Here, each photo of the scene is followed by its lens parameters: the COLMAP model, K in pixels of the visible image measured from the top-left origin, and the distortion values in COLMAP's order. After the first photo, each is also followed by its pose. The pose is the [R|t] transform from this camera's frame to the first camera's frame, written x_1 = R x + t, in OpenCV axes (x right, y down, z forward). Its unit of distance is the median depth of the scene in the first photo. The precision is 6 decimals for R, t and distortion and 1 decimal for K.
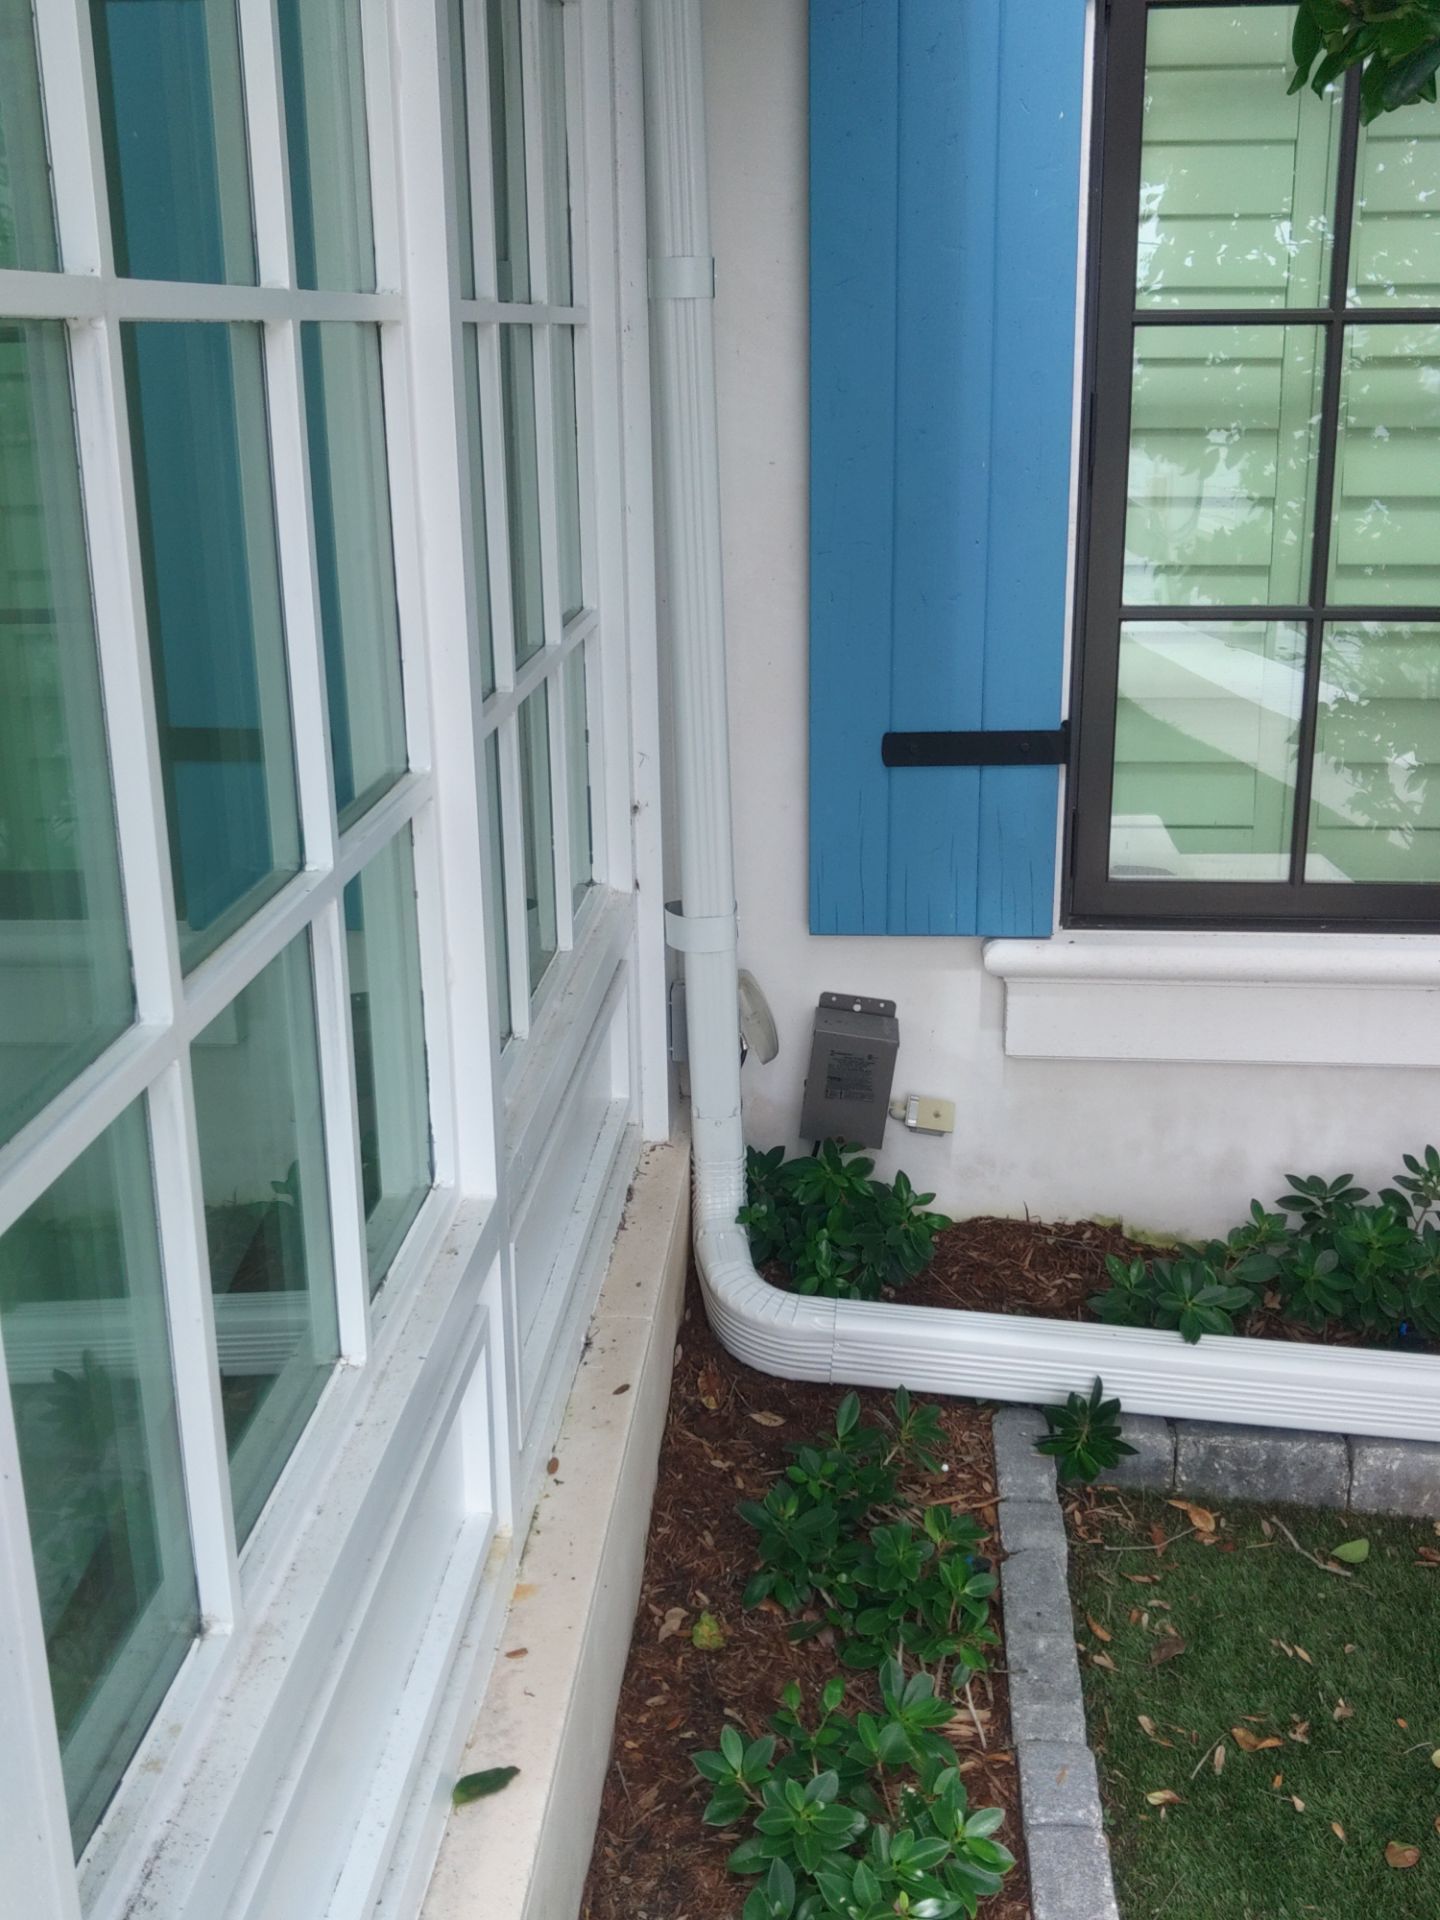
lens RADIAL K [[2037.0, 0, 761.3], [0, 2037.0, 989.5], [0, 0, 1]] dist [0.092281, -0.307001]
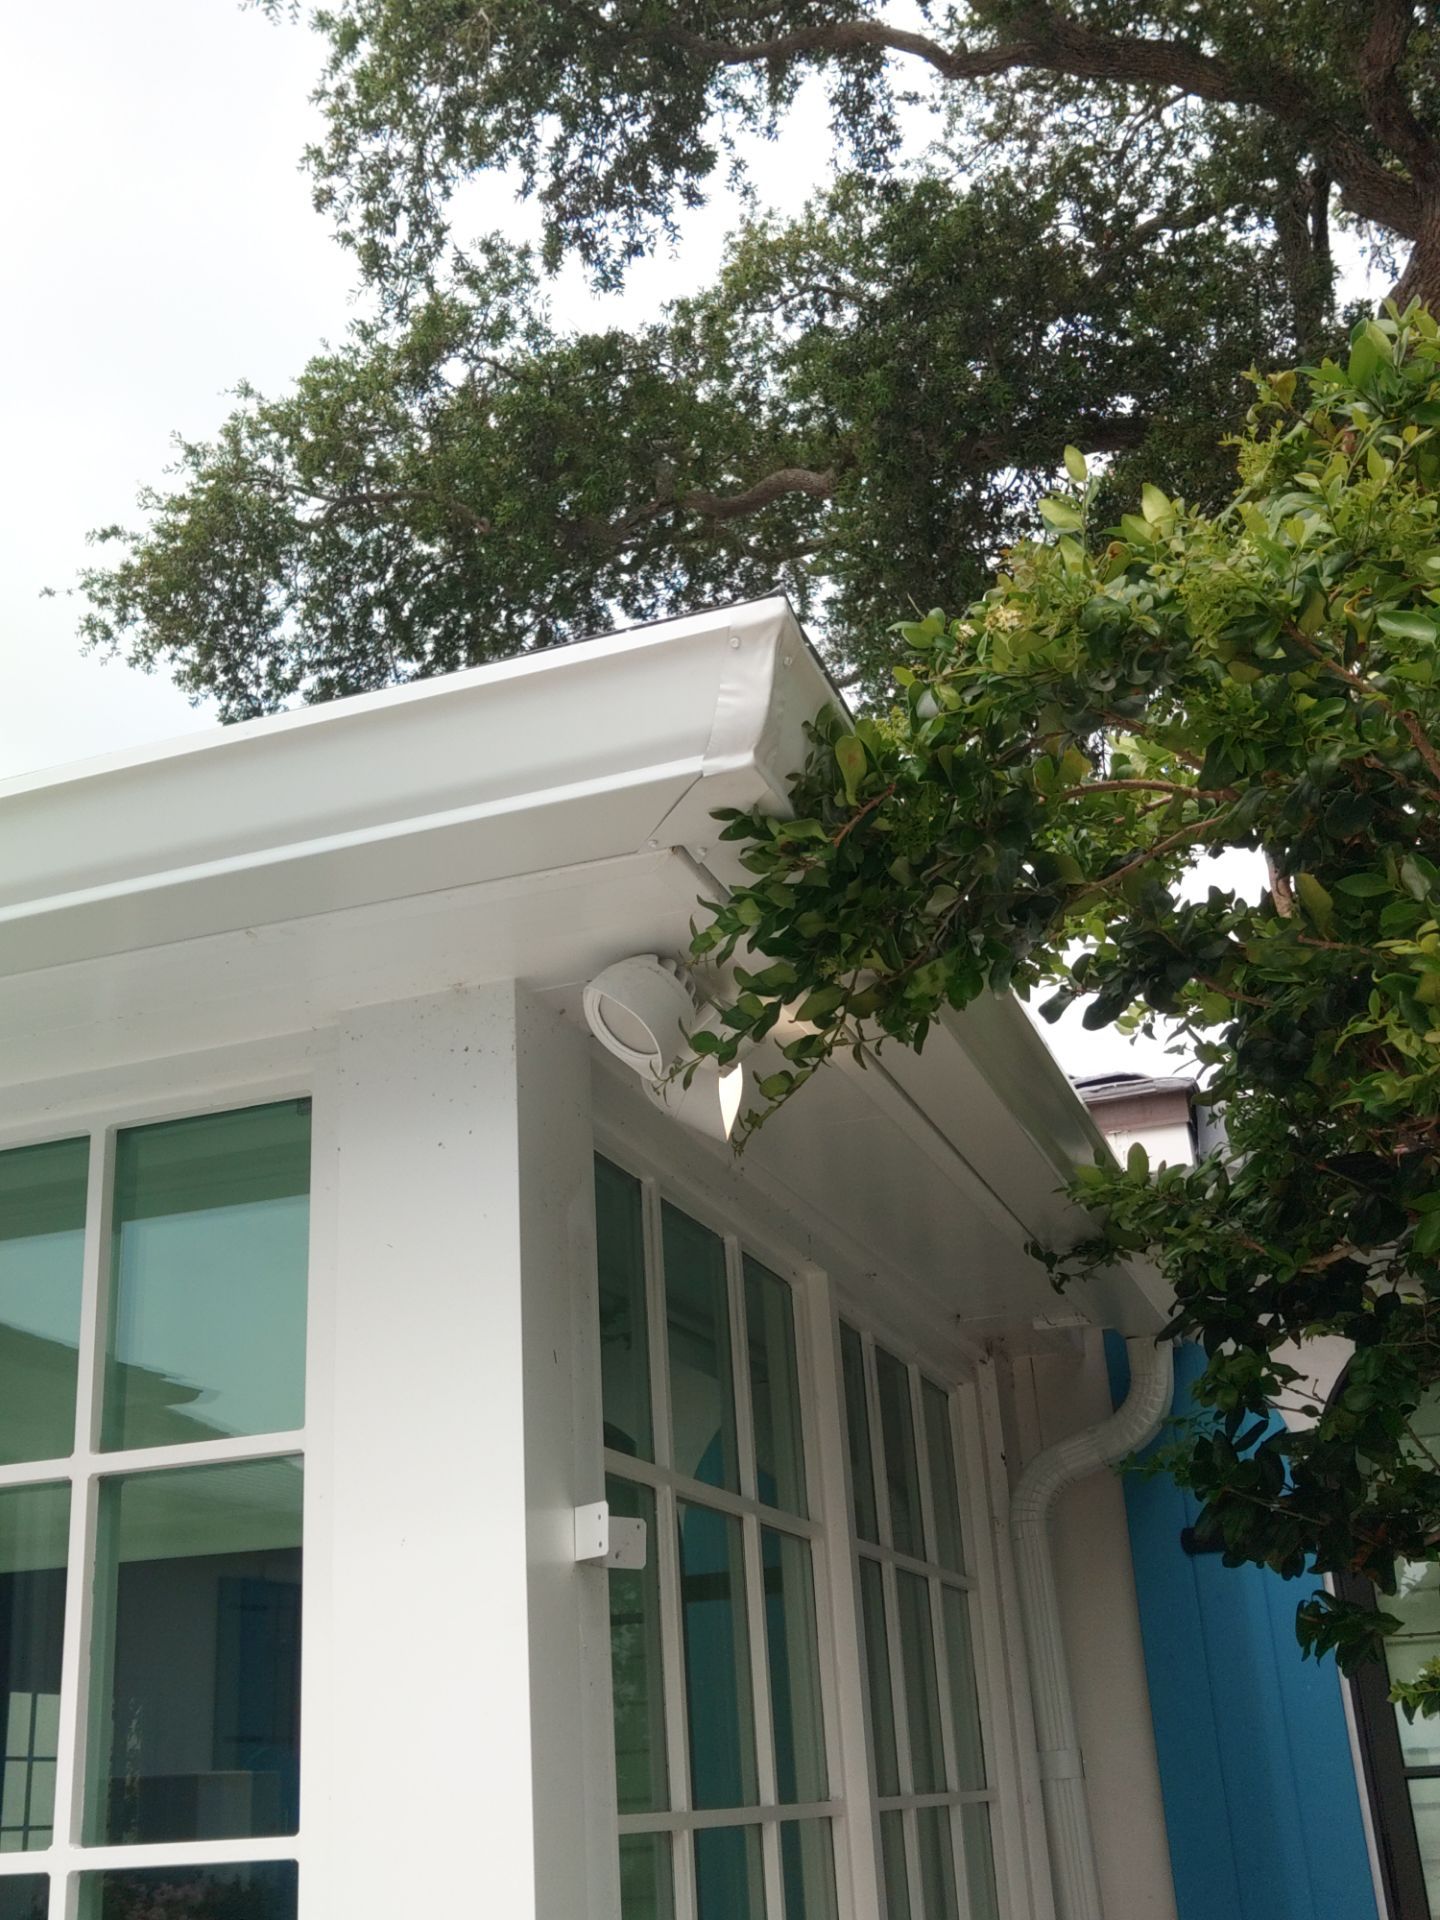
lens RADIAL K [[2037.0, 0, 761.3], [0, 2037.0, 989.5], [0, 0, 1]] dist [0.092281, -0.307001]
pose [[0.966334, -0.151068, -0.208272, 0.147819], [-0.014269, 0.776769, -0.629625, 0.150331], [0.256895, 0.611399, 0.748462, -0.495163]]
